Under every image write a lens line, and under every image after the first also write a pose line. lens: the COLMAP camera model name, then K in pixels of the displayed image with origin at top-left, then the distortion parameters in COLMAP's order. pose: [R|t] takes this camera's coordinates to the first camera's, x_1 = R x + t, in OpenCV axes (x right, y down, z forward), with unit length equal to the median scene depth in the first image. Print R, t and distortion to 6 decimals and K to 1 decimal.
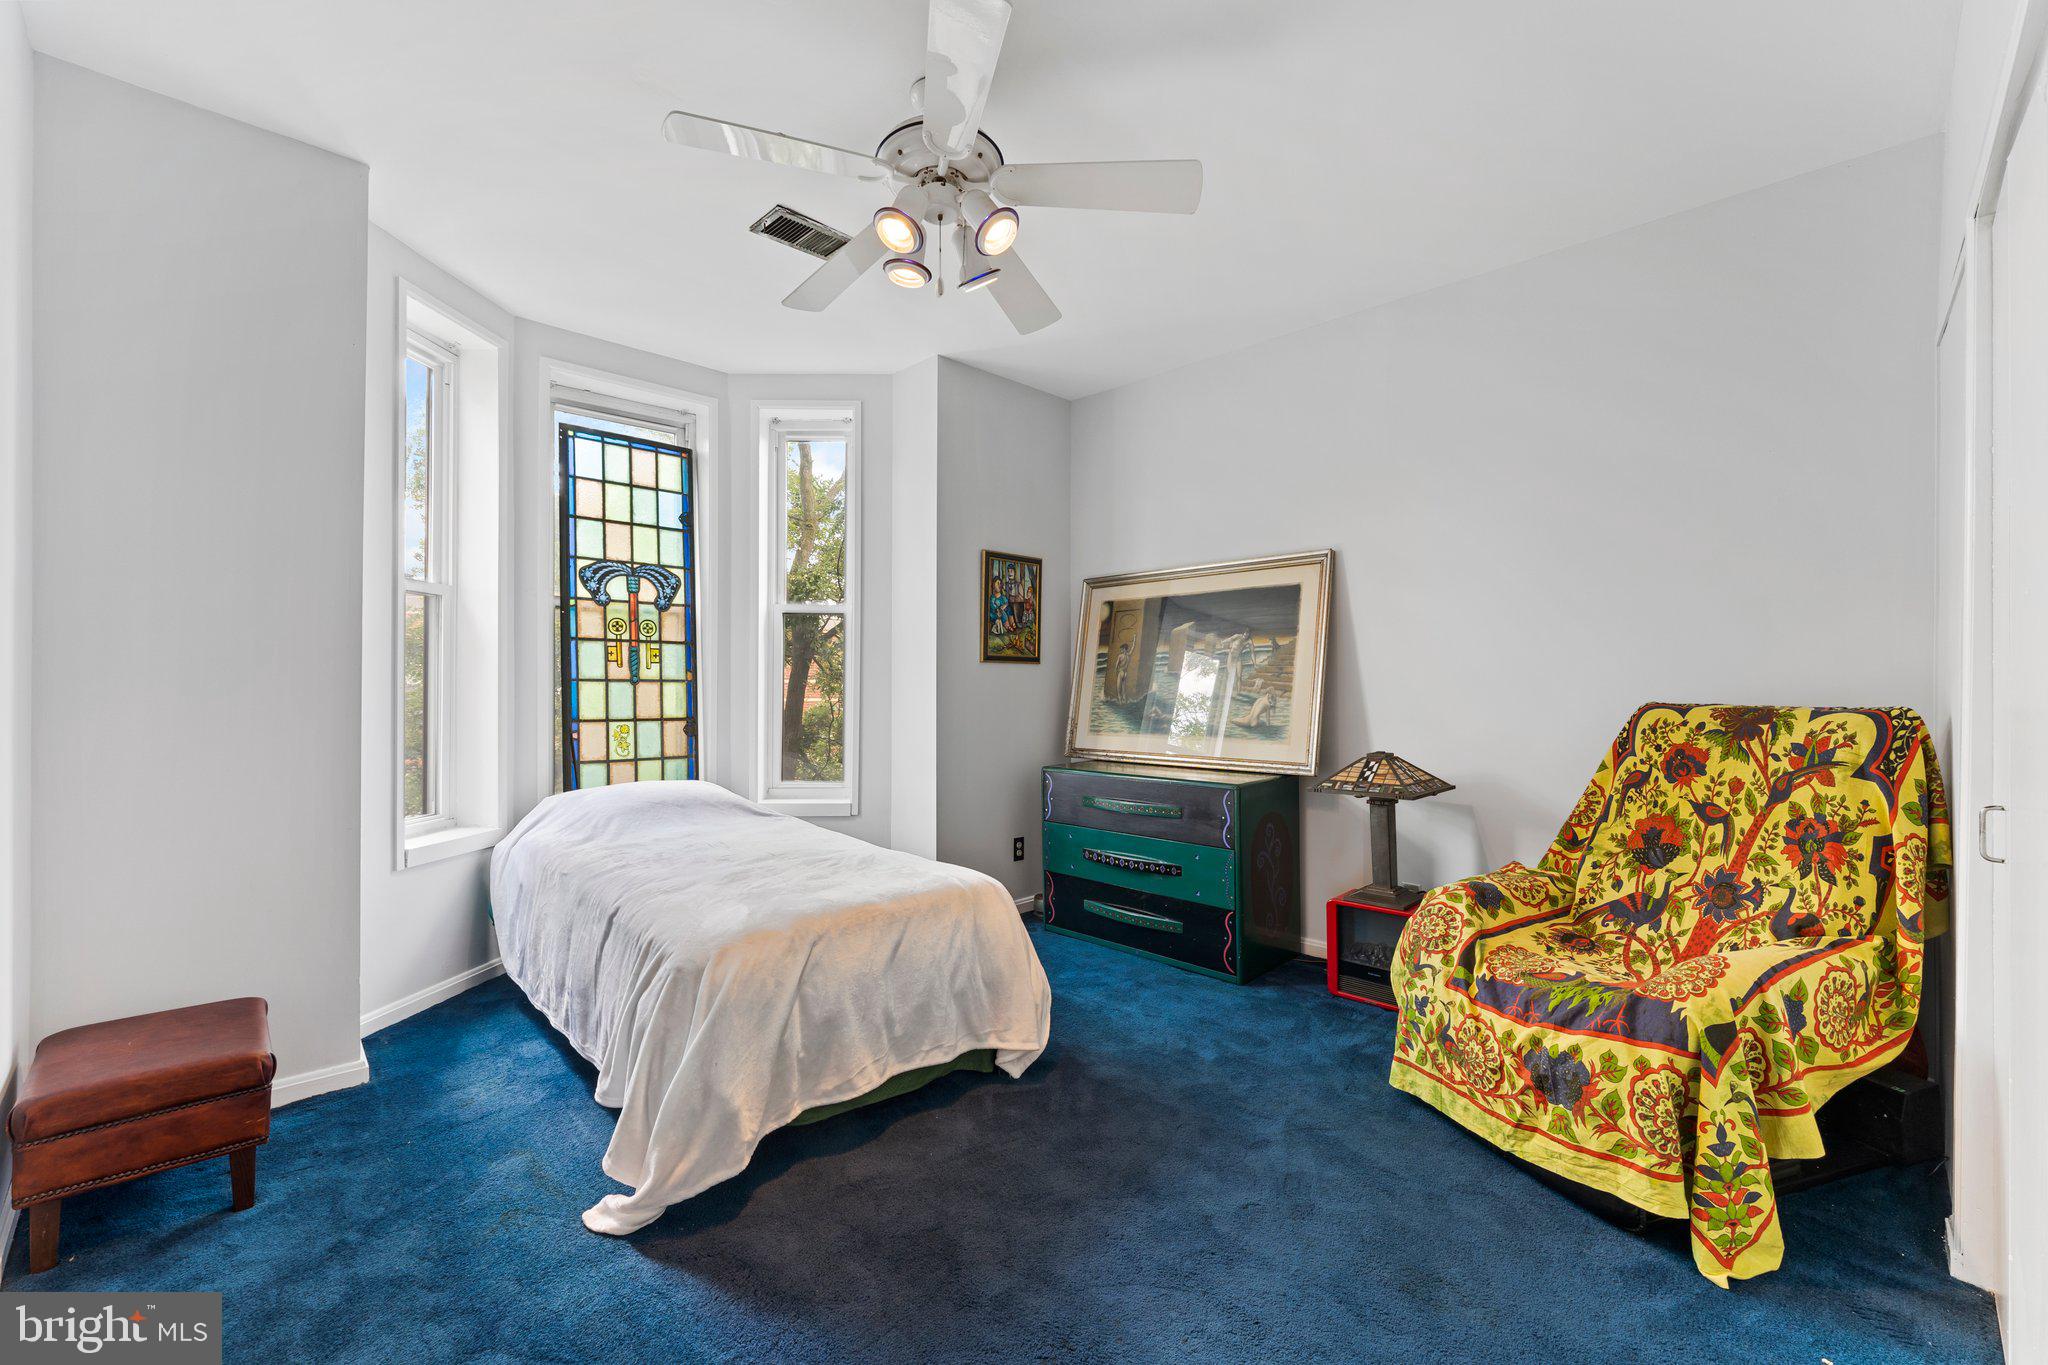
lens RADIAL K [[820.4, 0, 1016.5], [0, 820.4, 687.6], [0, 0, 1]] dist [0.002208, -0.000746]
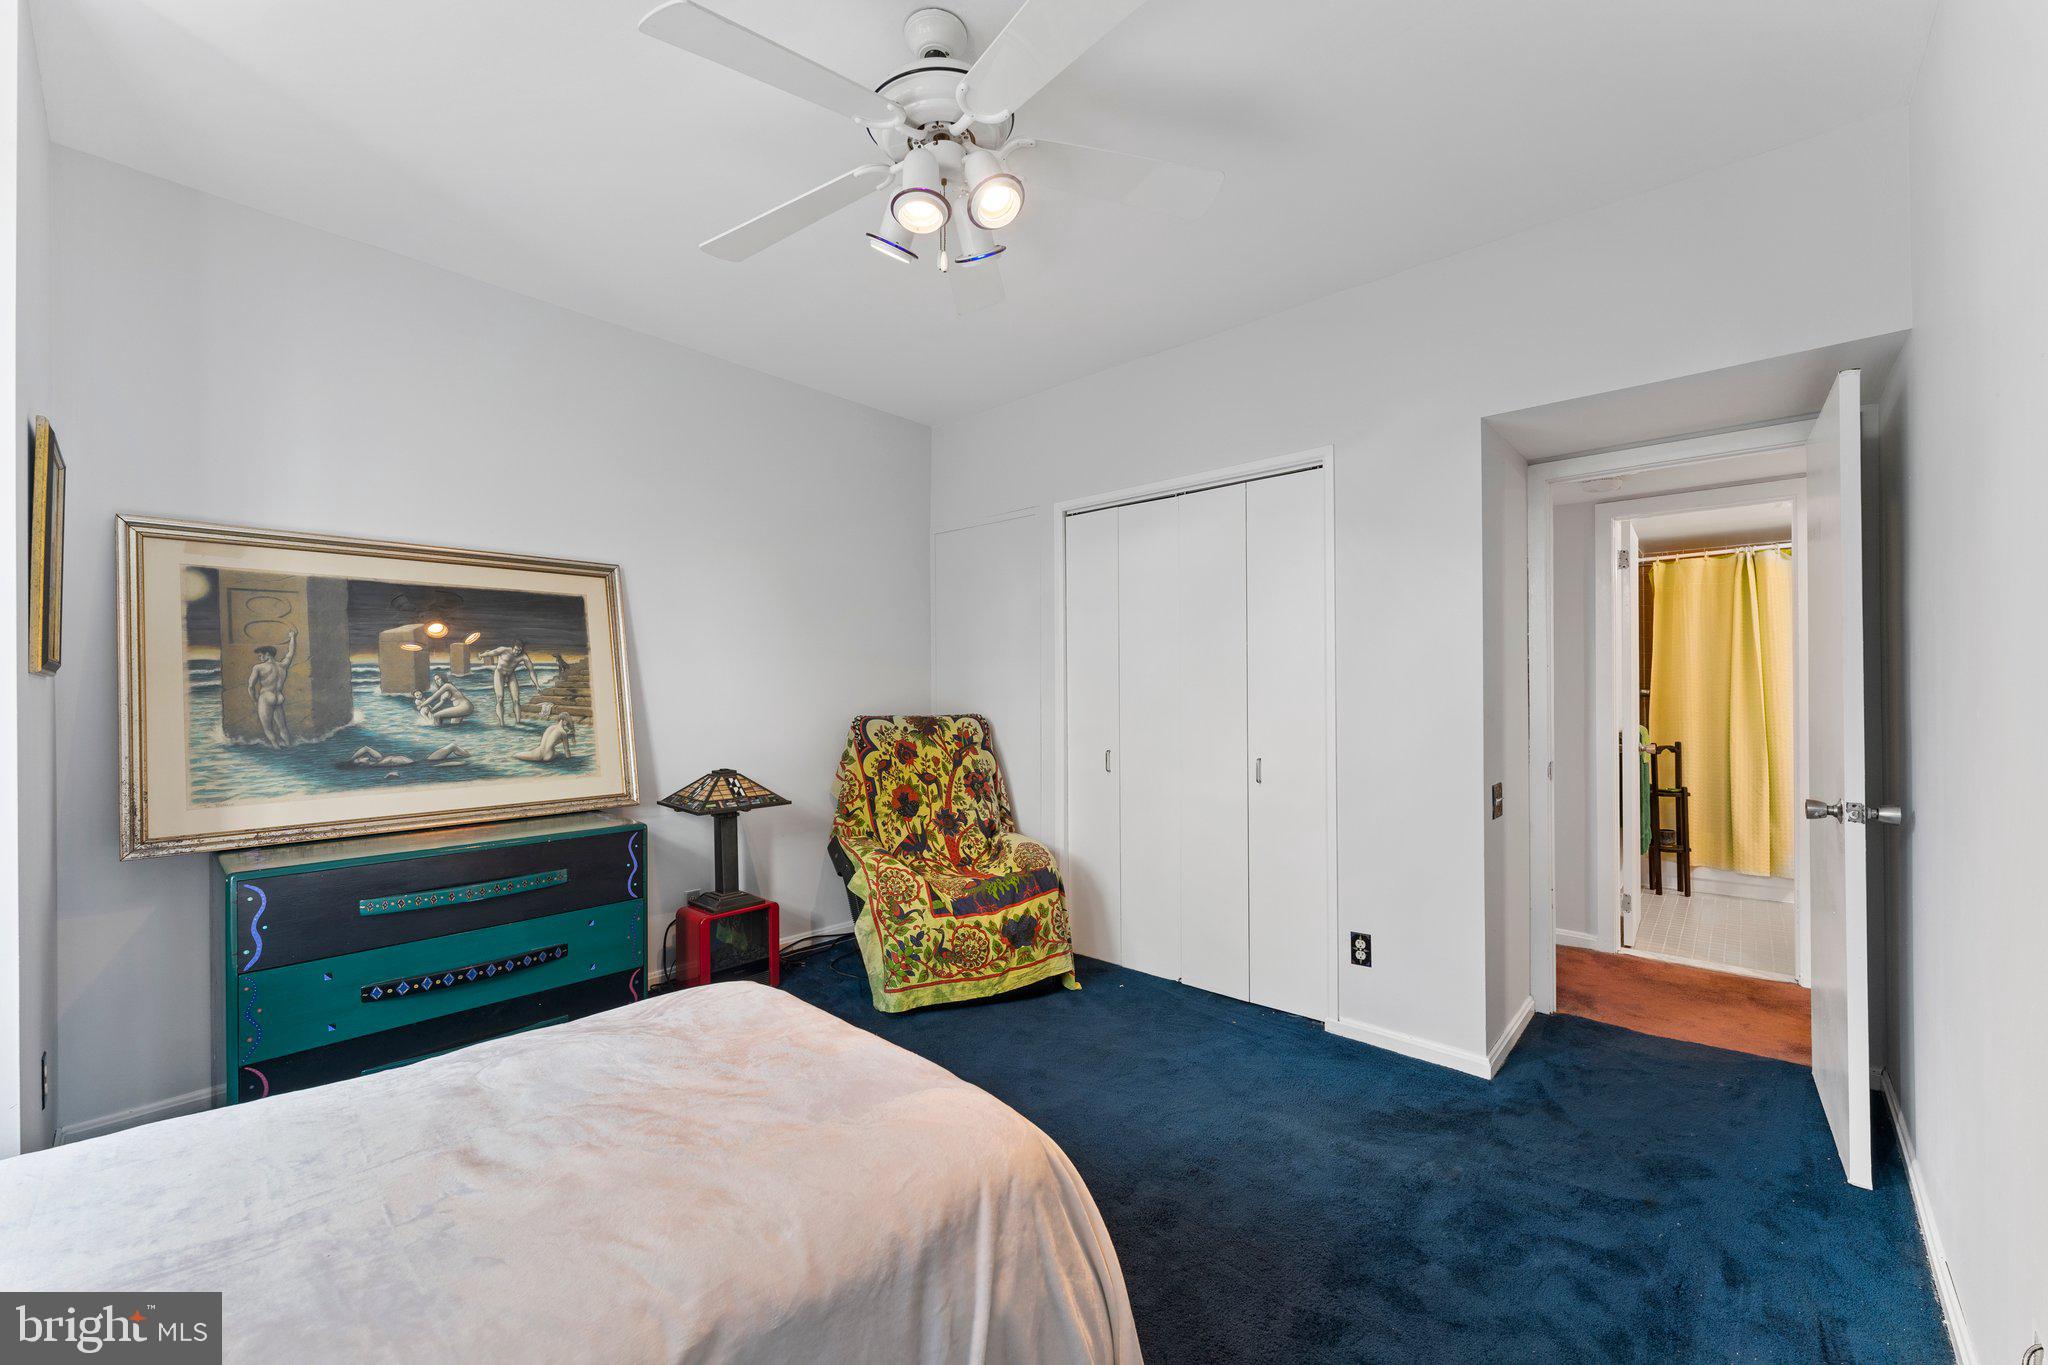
lens RADIAL K [[820.4, 0, 1013.6], [0, 820.4, 688.8], [0, 0, 1]] dist [0.002208, -0.000746]
pose [[-0.035635, 0.004101, 0.999356, -0.880756], [0.010283, 0.999940, -0.003736, -0.027026], [-0.999312, 0.010144, -0.035675, 0.874009]]
